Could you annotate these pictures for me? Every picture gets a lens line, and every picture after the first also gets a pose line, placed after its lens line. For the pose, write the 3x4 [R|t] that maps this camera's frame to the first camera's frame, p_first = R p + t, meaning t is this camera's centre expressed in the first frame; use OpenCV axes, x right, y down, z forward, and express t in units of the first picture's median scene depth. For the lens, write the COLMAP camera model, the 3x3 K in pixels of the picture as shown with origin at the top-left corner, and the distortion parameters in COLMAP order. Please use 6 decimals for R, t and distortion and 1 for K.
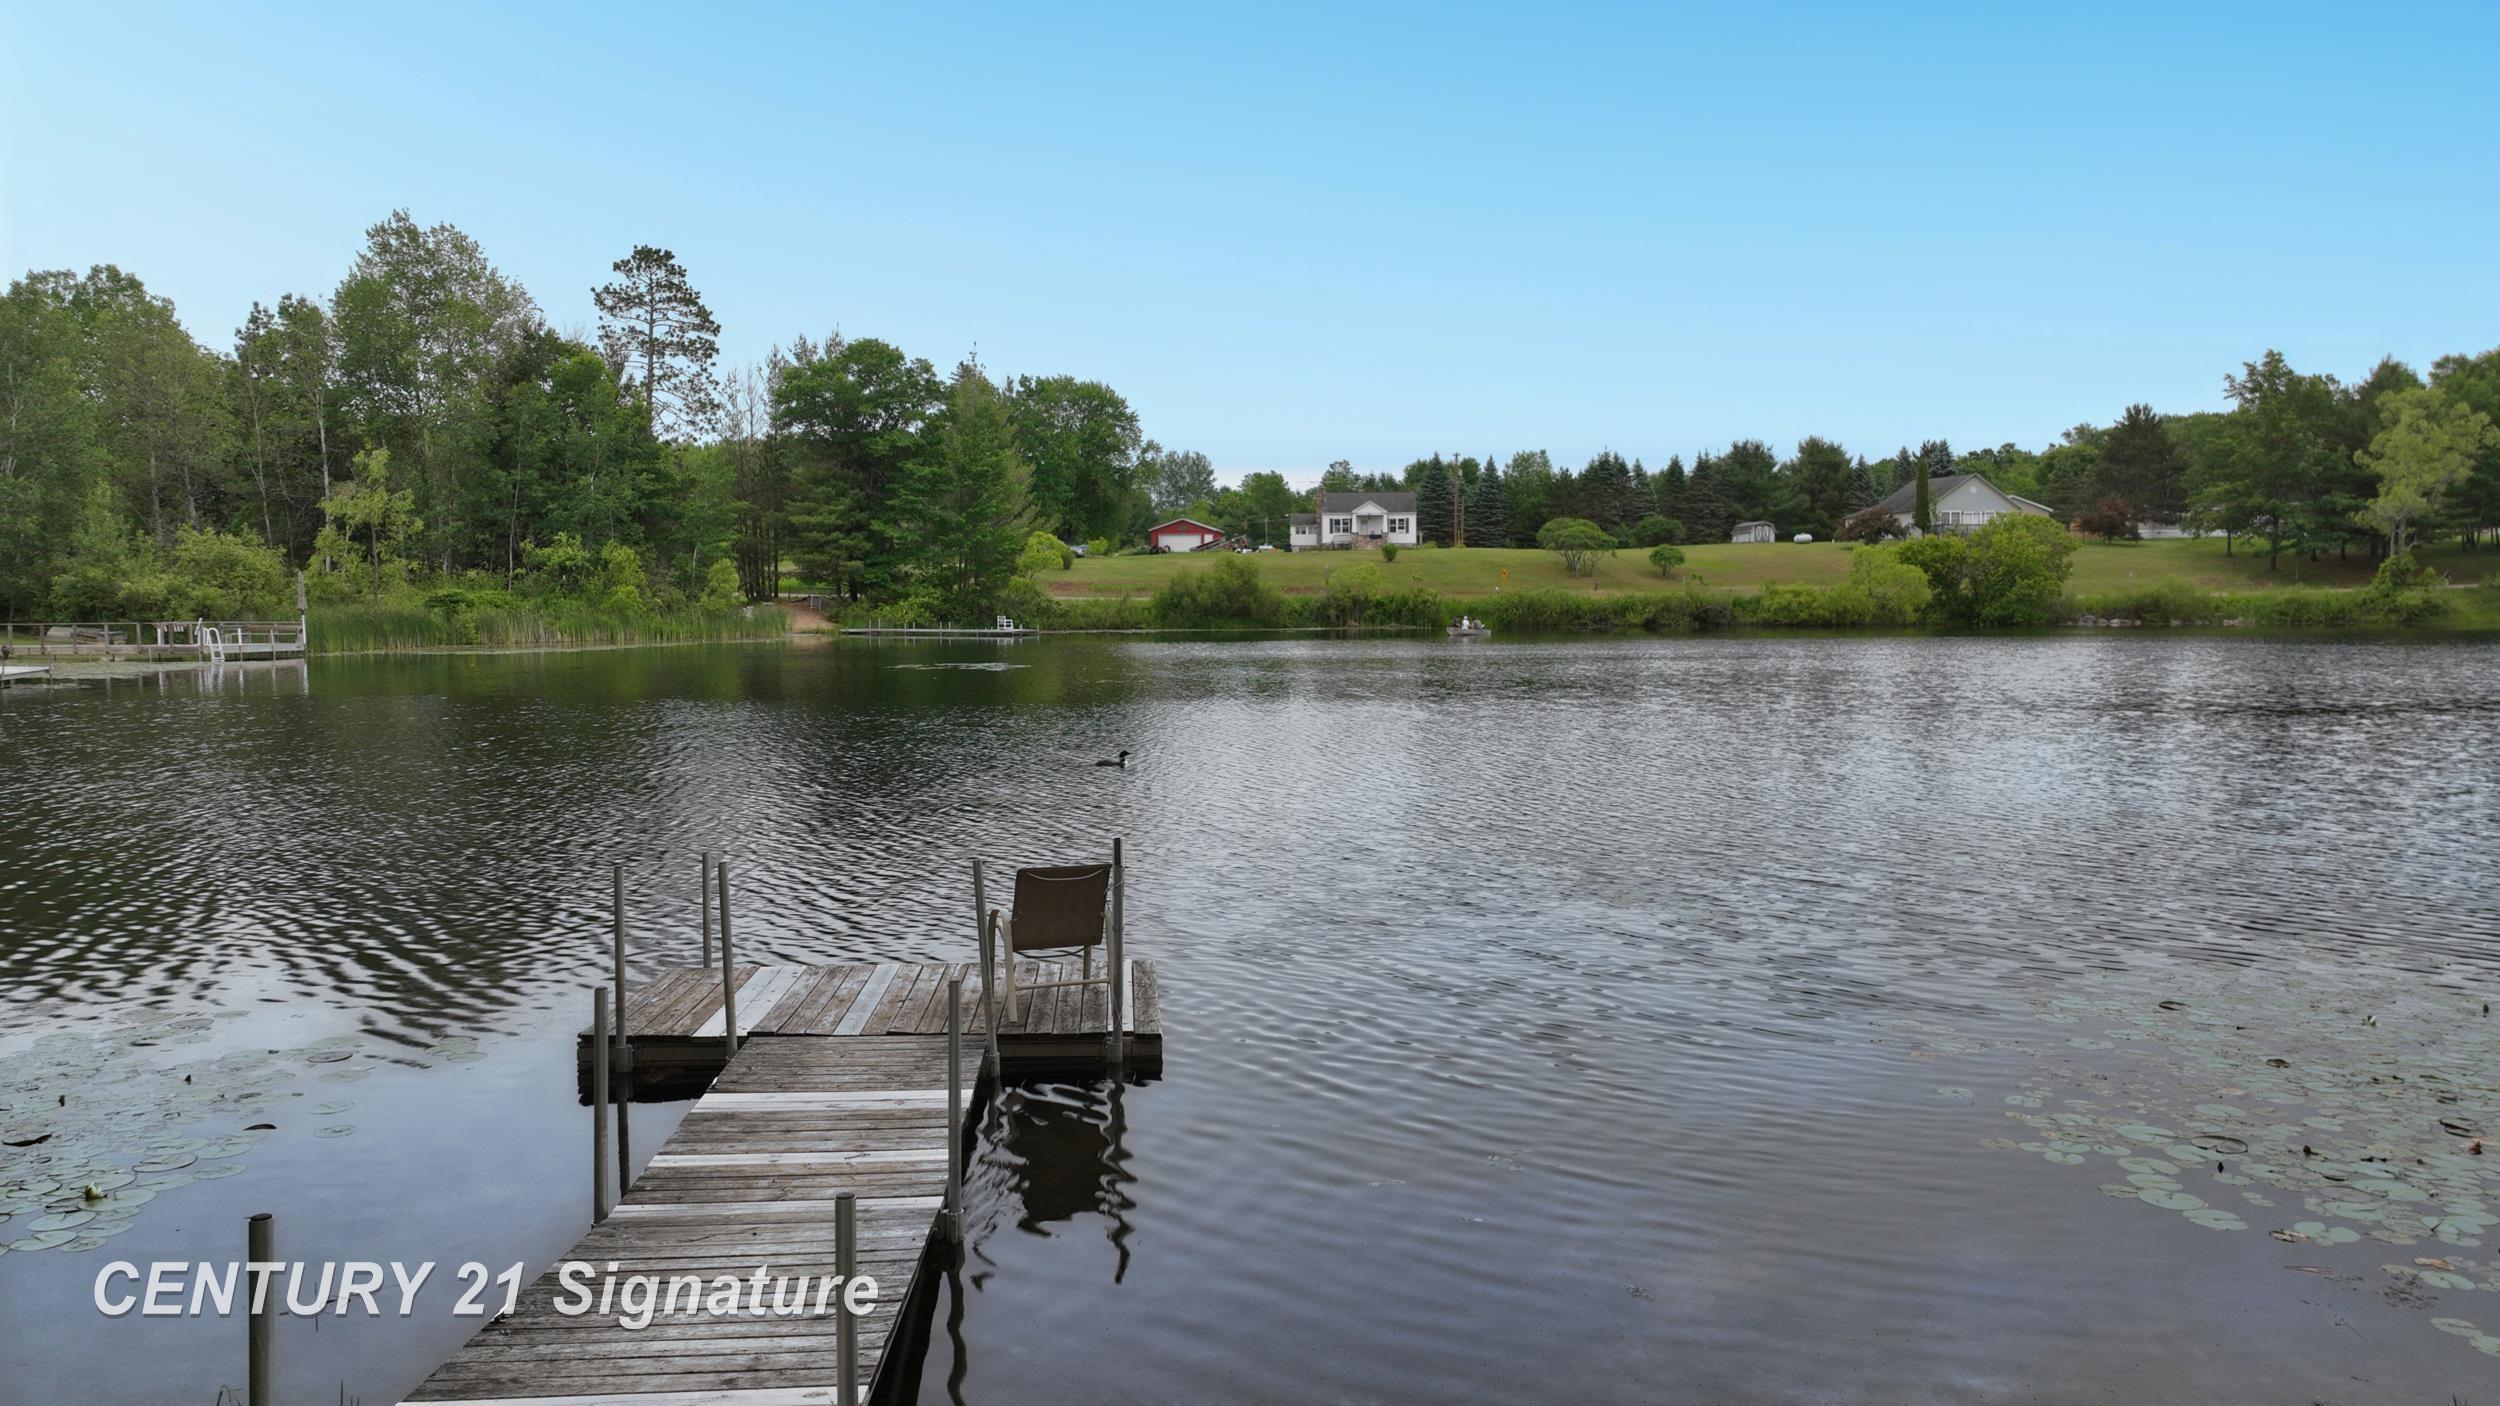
lens RADIAL K [[1760.4, 0, 1233.1], [0, 1760.4, 689.9], [0, 0, 1]] dist [-0.006874, 0.012522]
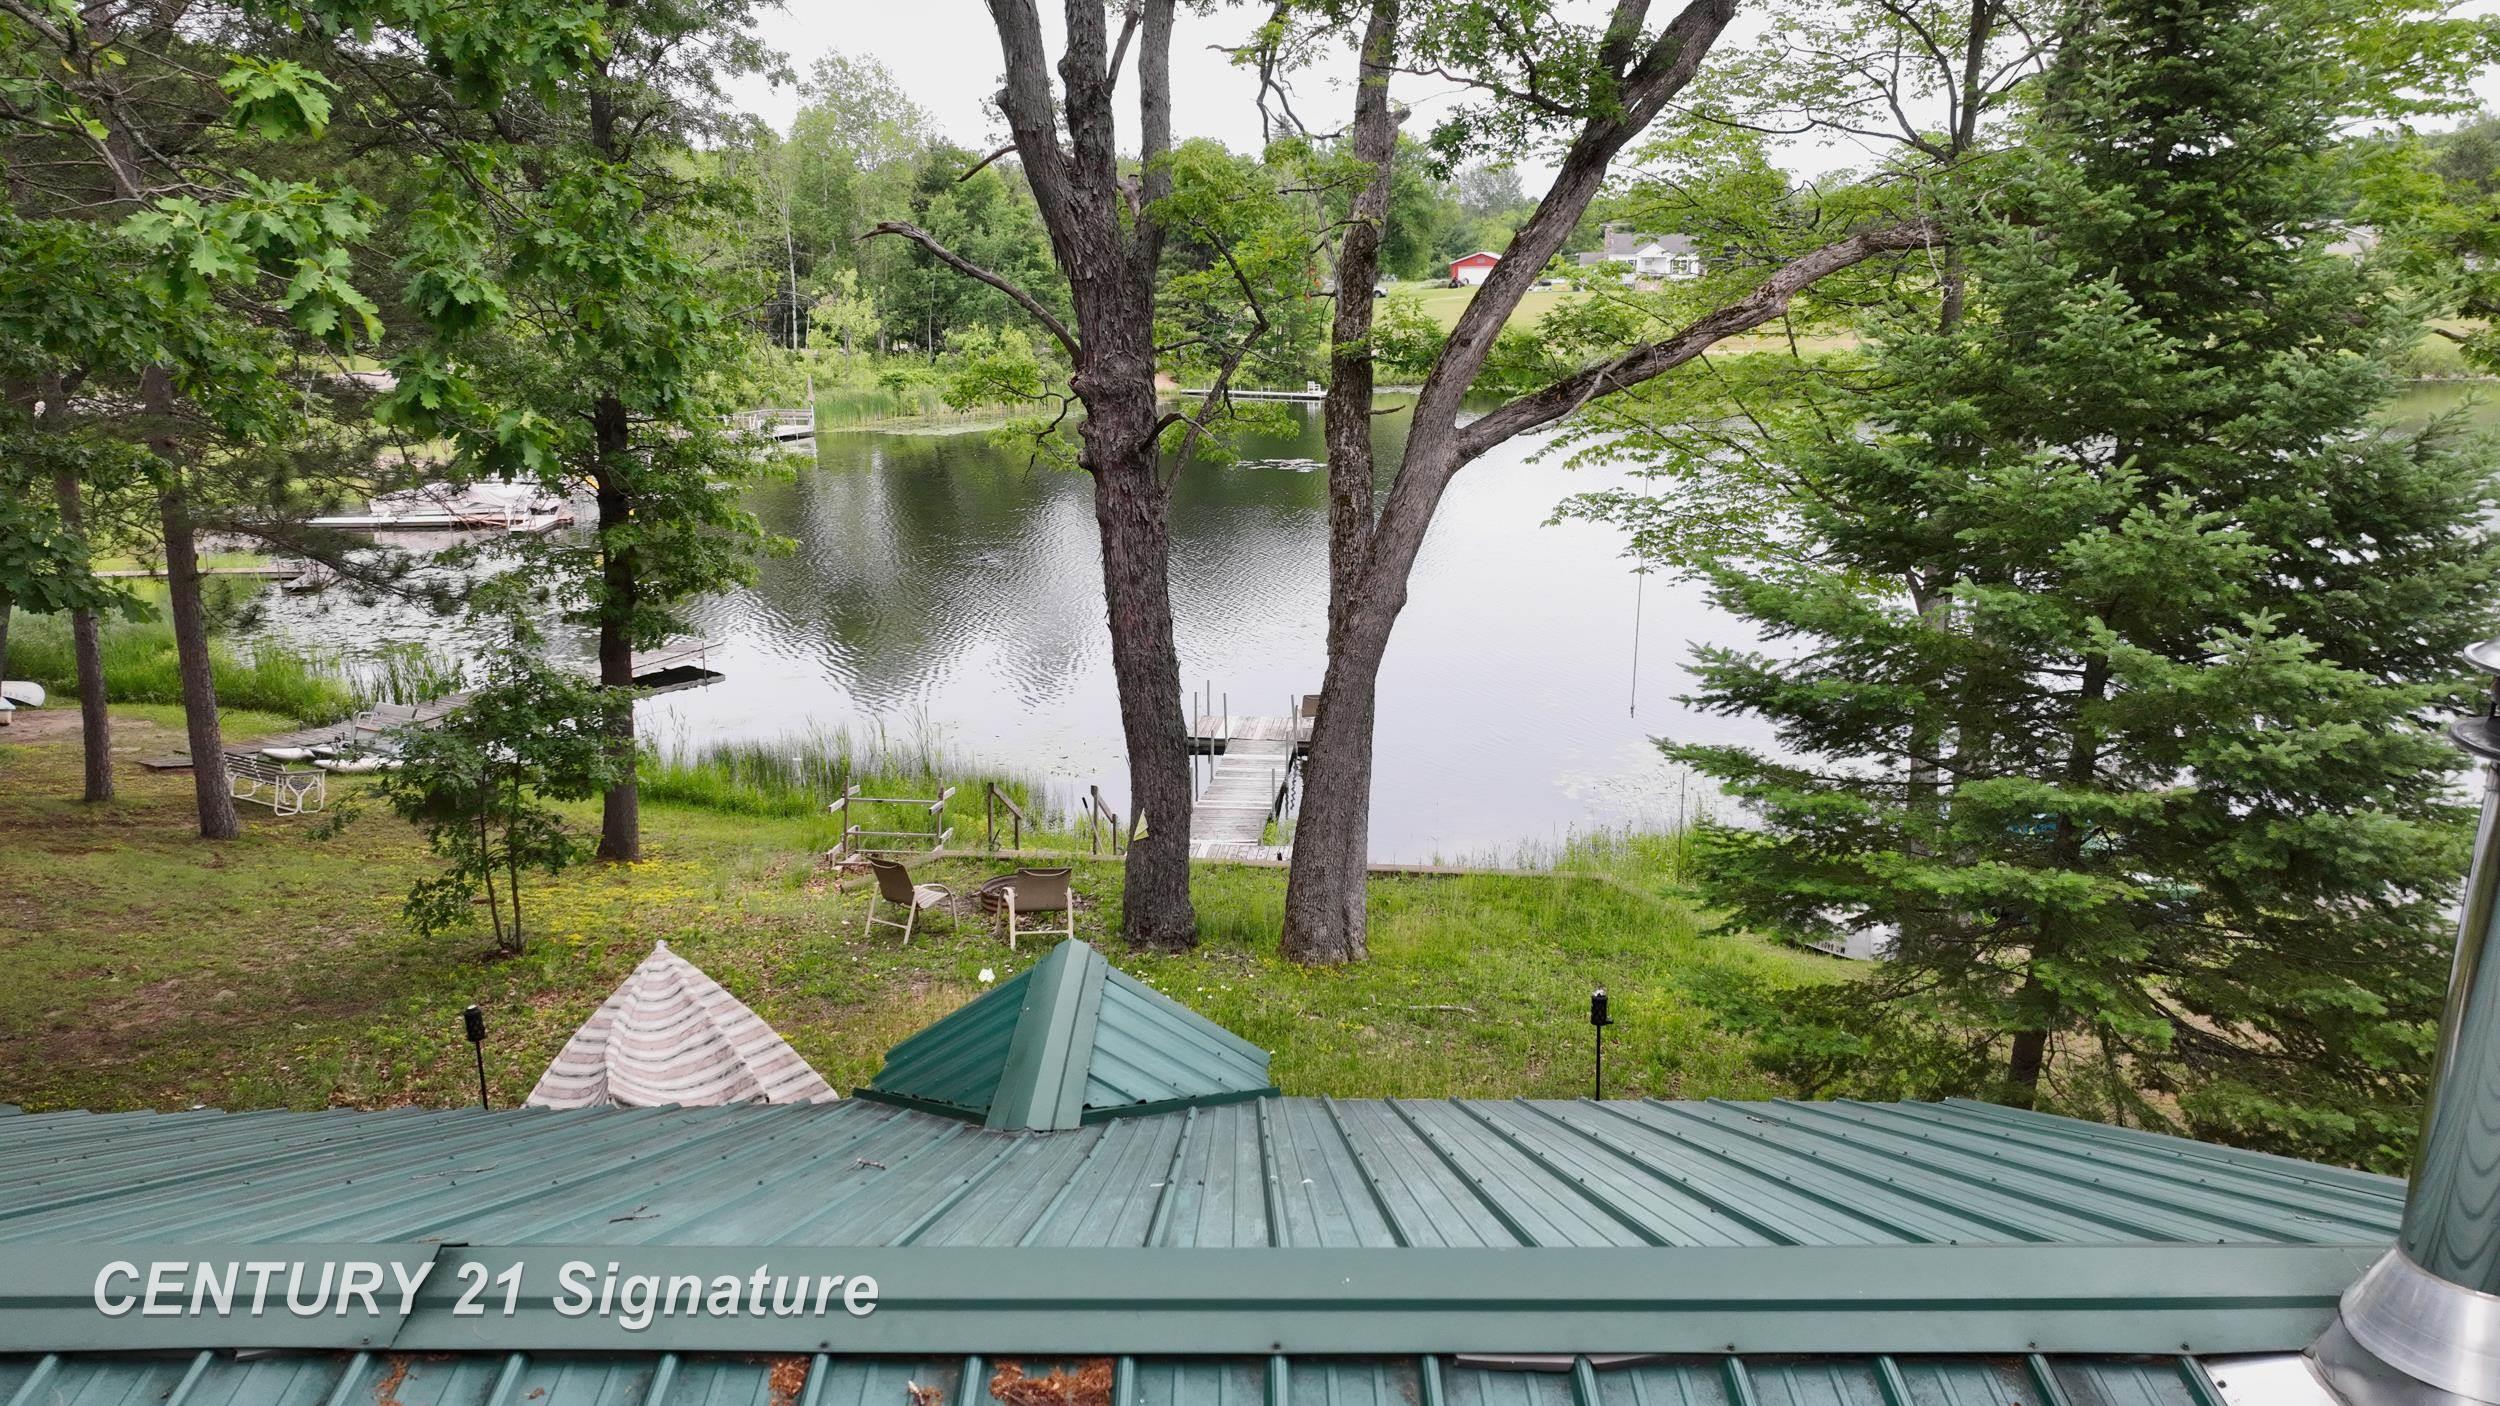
lens RADIAL K [[1760.4, 0, 1232.8], [0, 1760.4, 706.0], [0, 0, 1]] dist [-0.006874, 0.012522]
pose [[0.984485, 0.041024, -0.170606, 0.028576], [-0.008157, 0.981934, 0.189046, -0.045692], [0.175280, -0.184721, 0.967034, -0.204762]]
